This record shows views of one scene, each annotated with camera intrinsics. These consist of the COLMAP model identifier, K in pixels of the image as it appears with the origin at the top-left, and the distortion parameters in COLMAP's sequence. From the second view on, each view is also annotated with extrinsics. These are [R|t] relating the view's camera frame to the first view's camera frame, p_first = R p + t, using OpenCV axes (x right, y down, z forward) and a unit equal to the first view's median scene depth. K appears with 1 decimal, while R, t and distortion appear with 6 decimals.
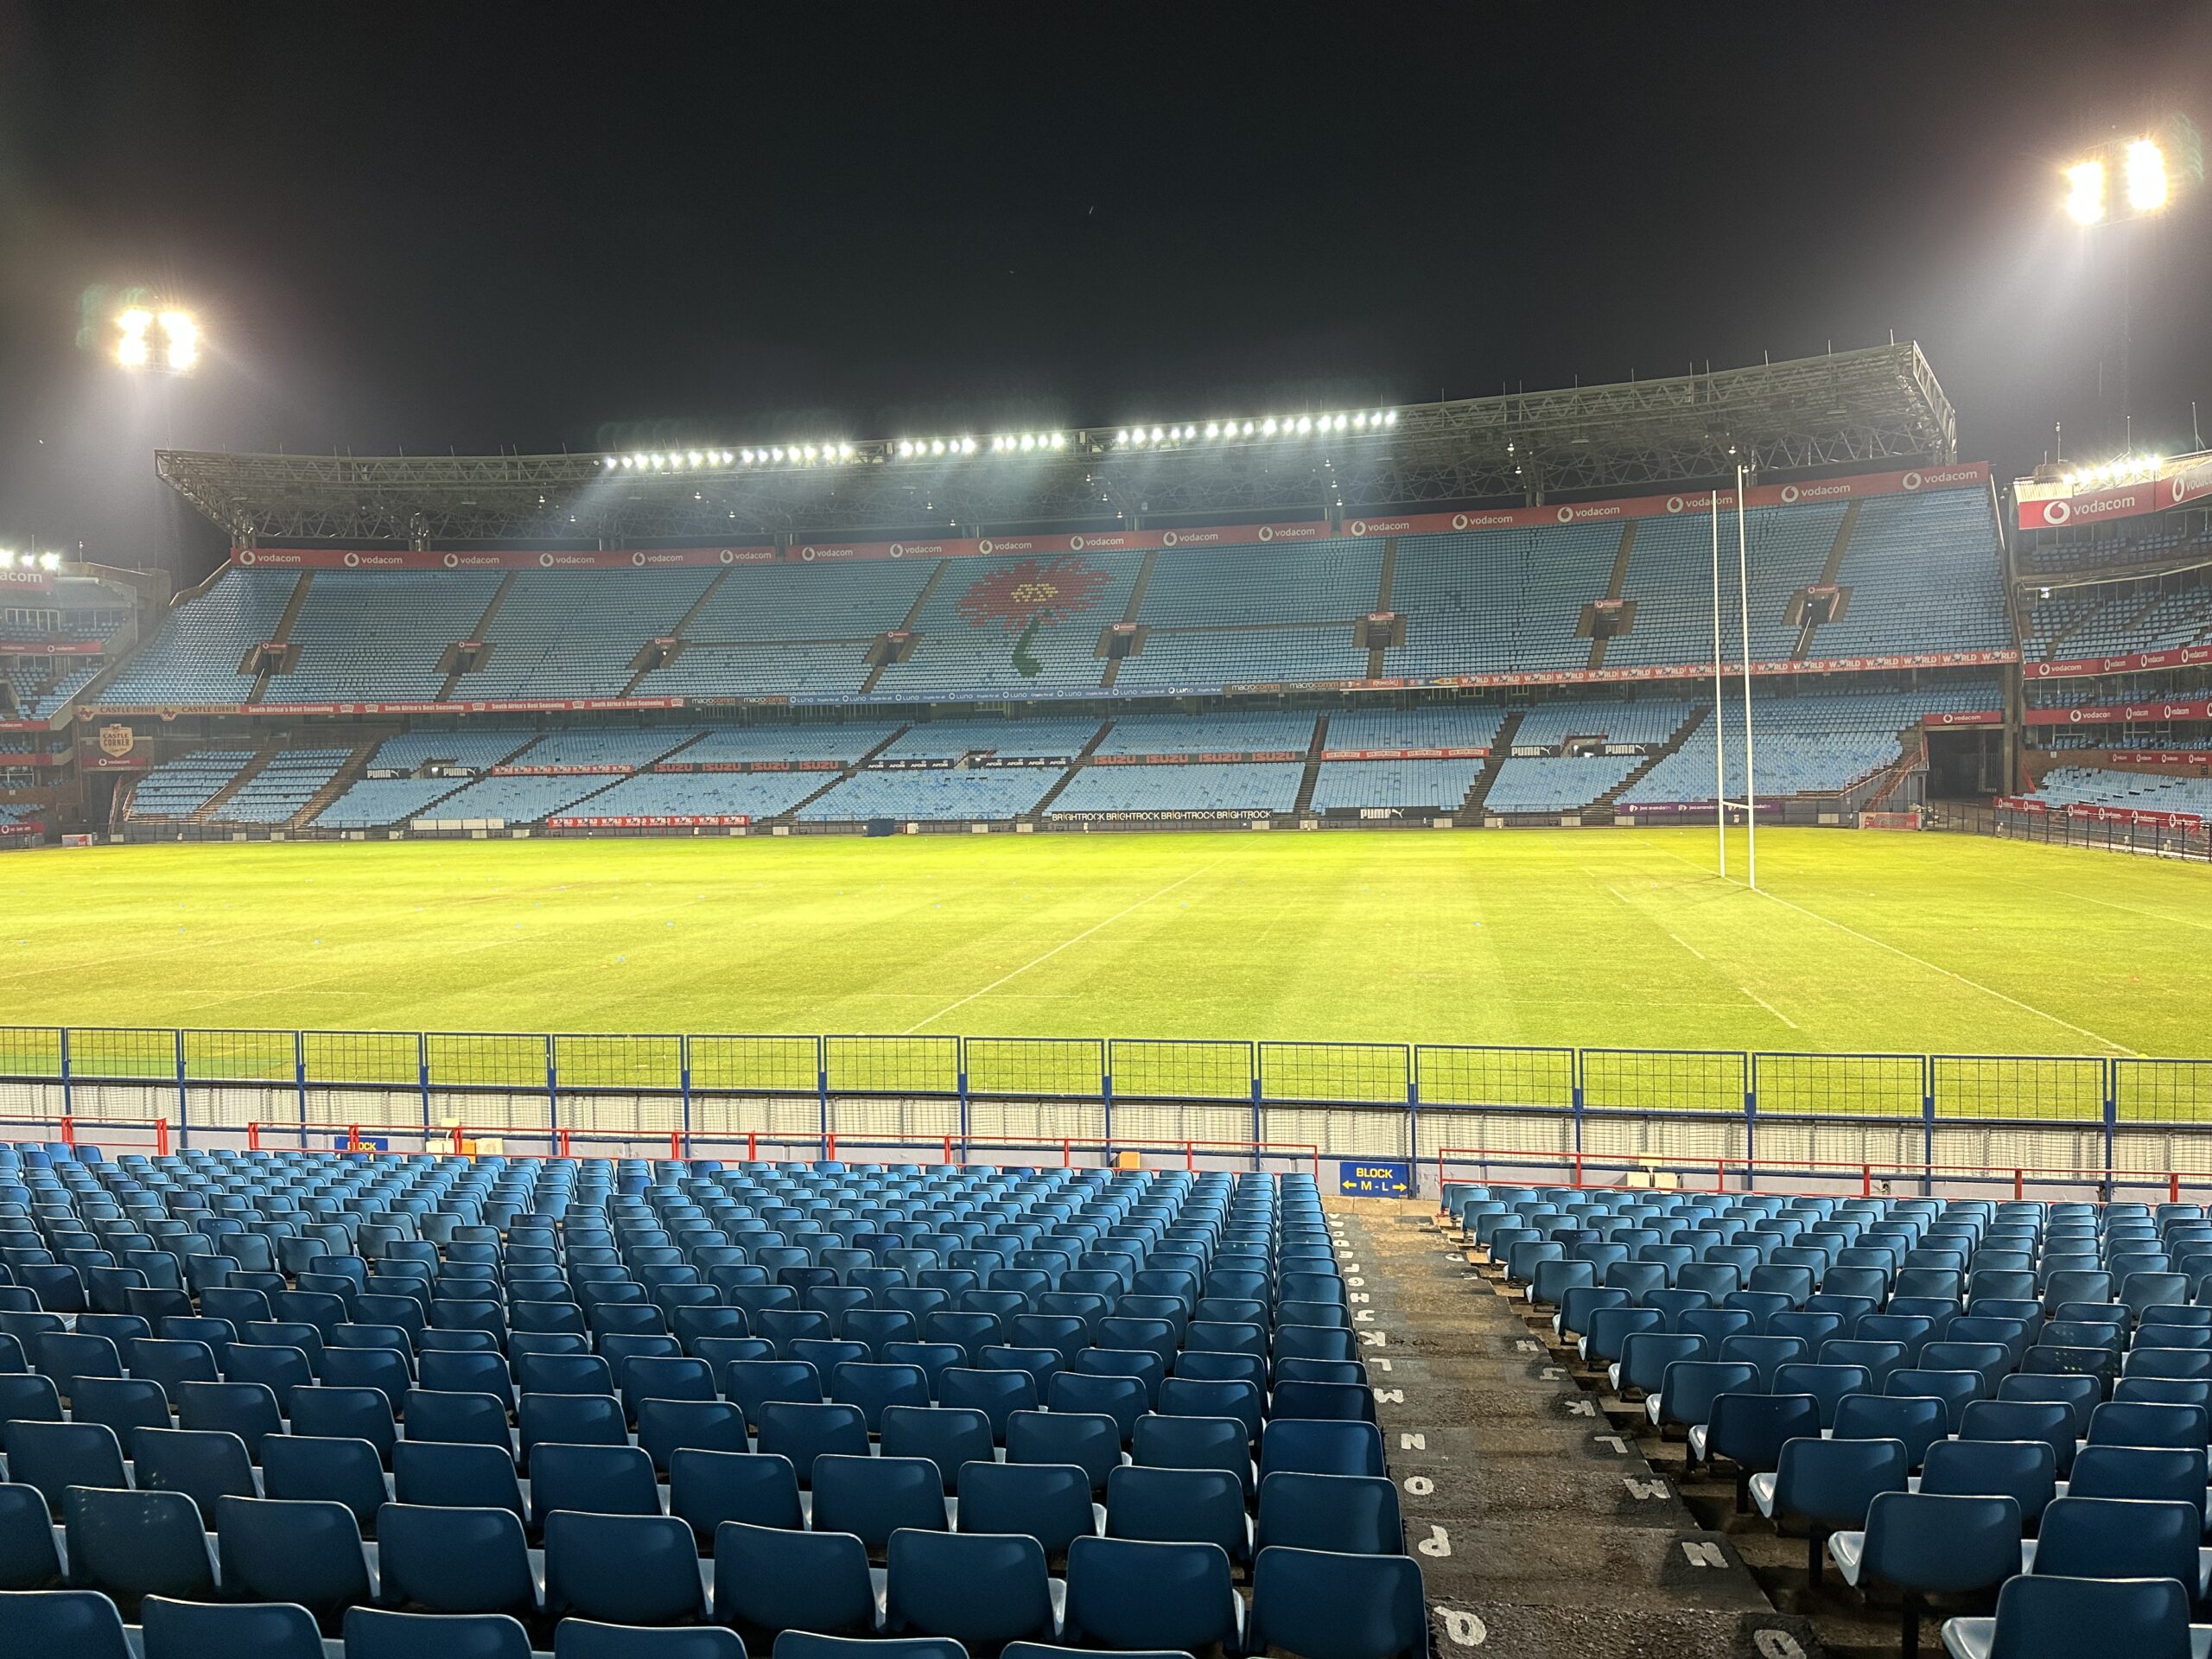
lens RADIAL K [[1528.1, 0, 1112.5], [0, 1528.1, 798.2], [0, 0, 1]] dist [0.076189, -0.074796]
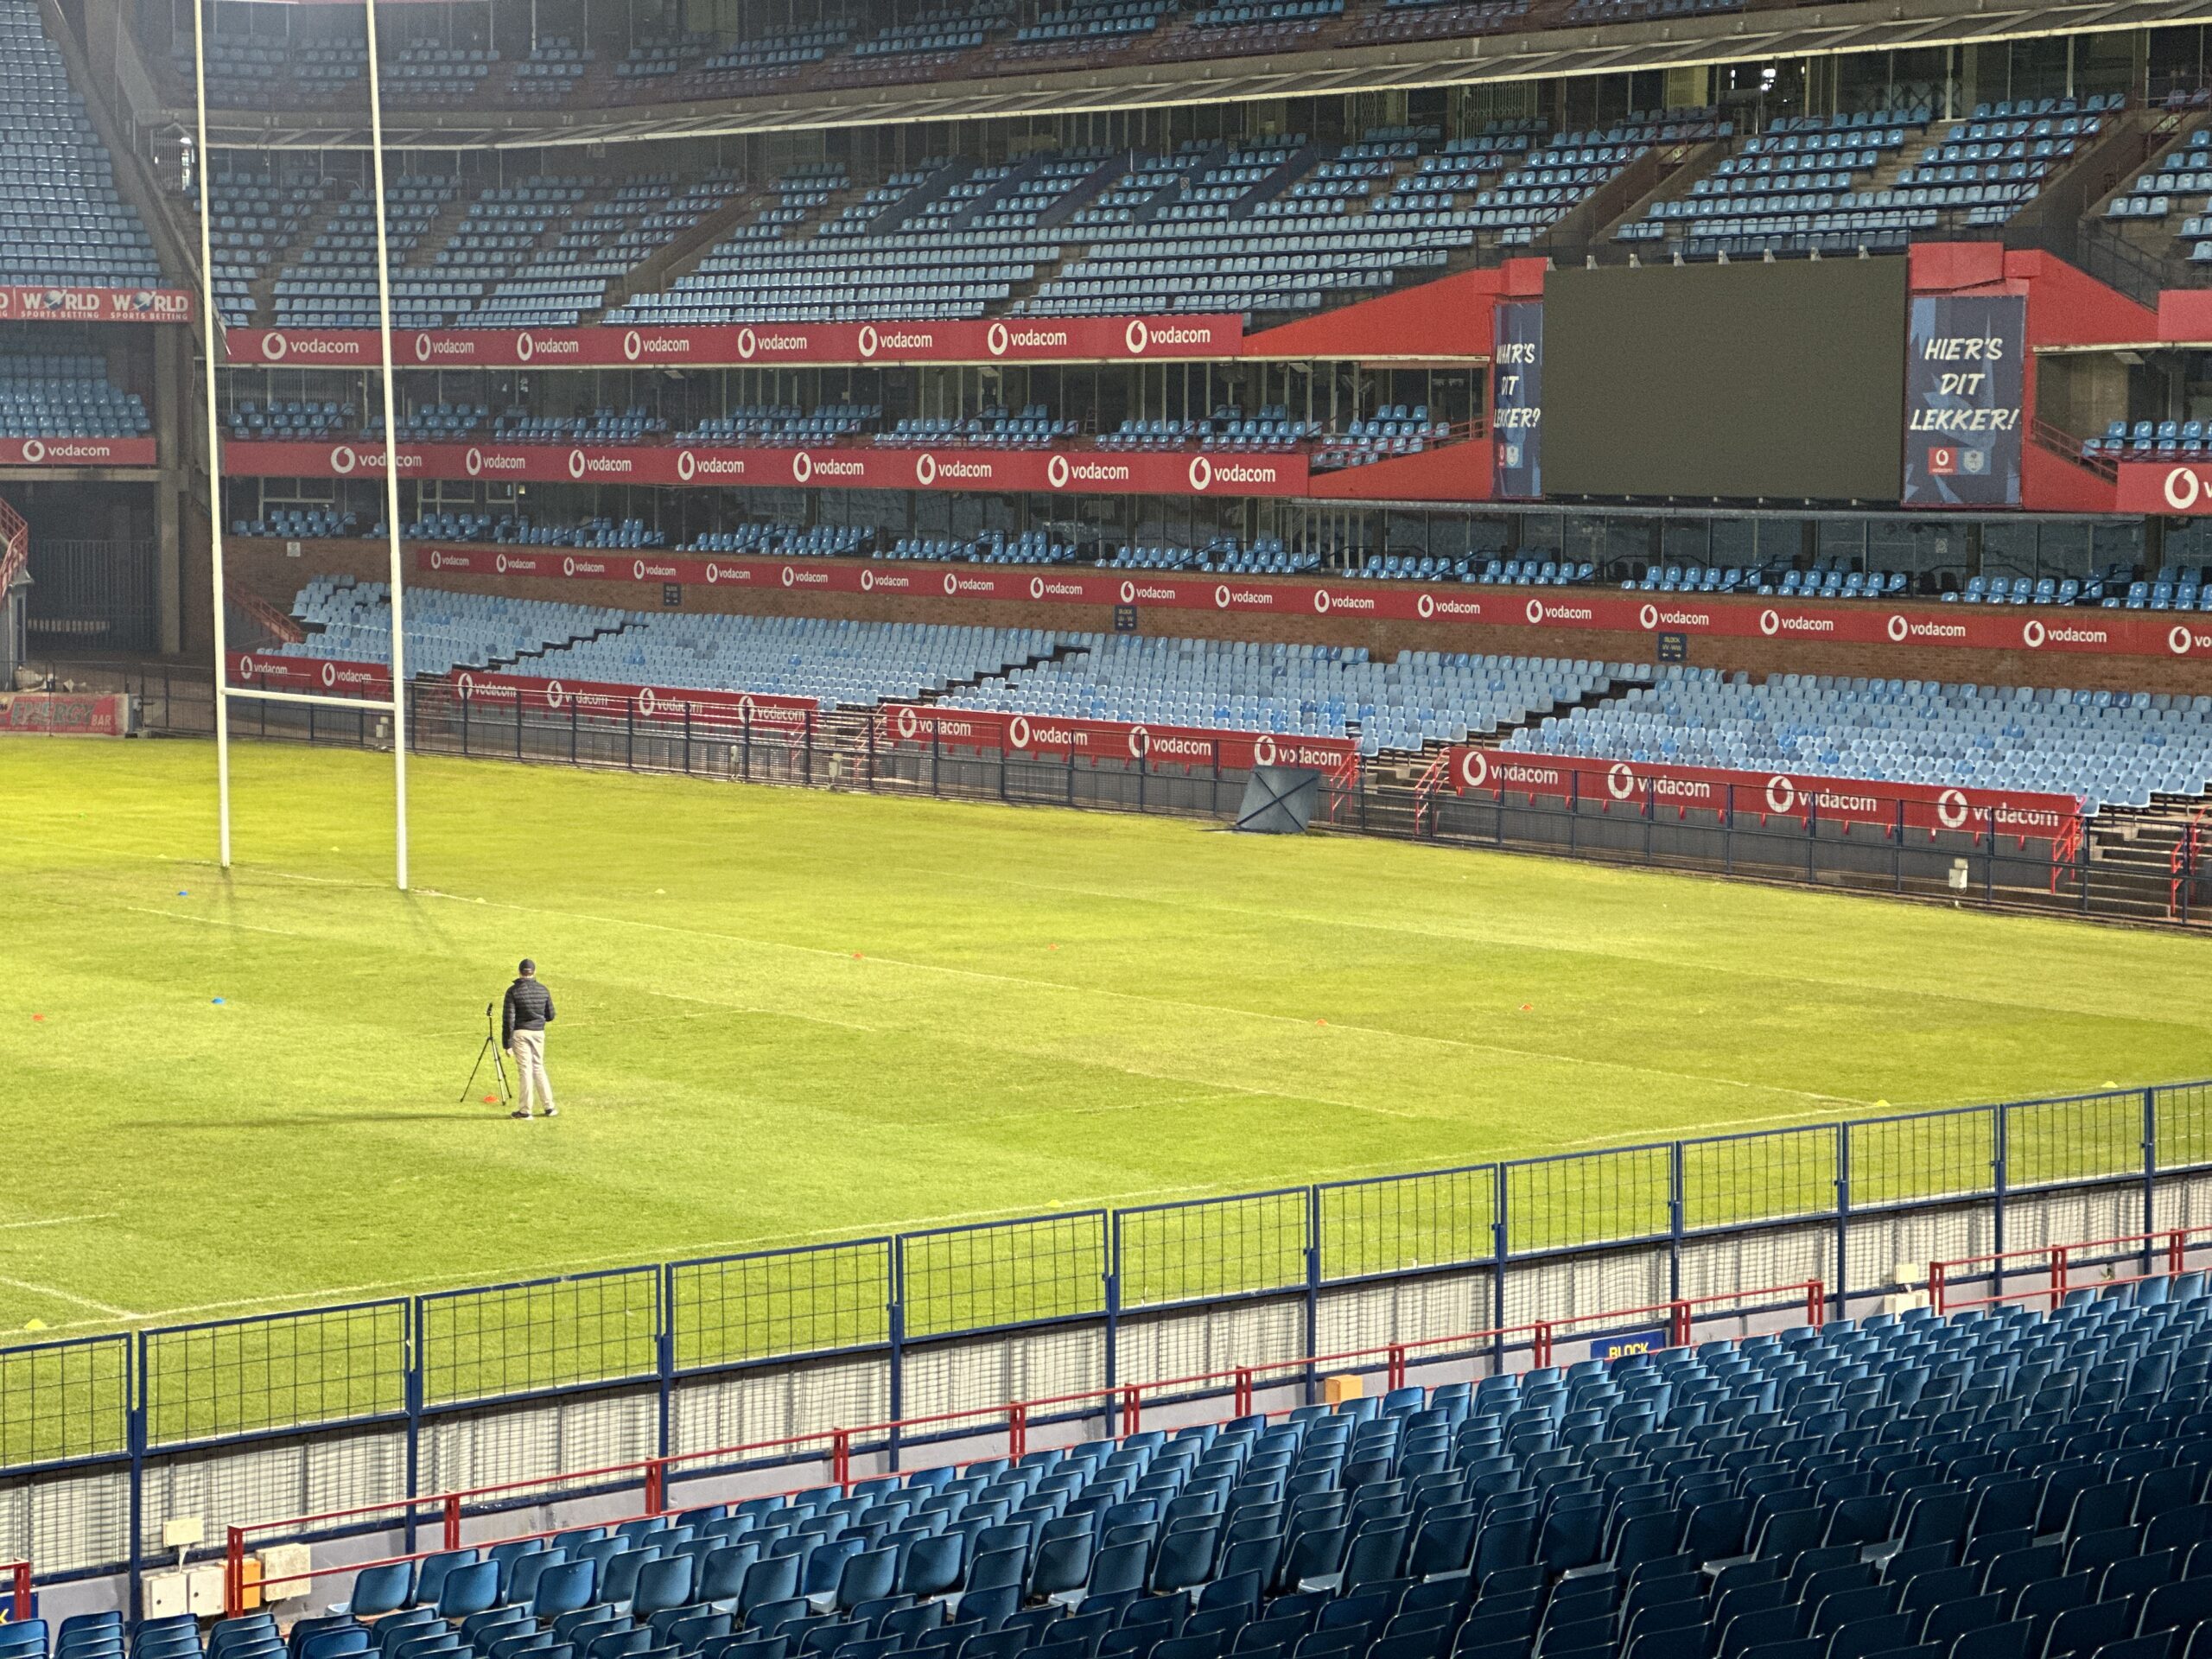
lens RADIAL K [[4924.1, 0, 1102.3], [0, 4924.1, 719.4], [0, 0, 1]] dist [0.245876, 0.000000]
pose [[0.628533, -0.016701, 0.777604, -1.377182], [-0.001498, 0.999742, 0.022684, -0.055875], [-0.777782, -0.015423, 0.628345, -0.101429]]
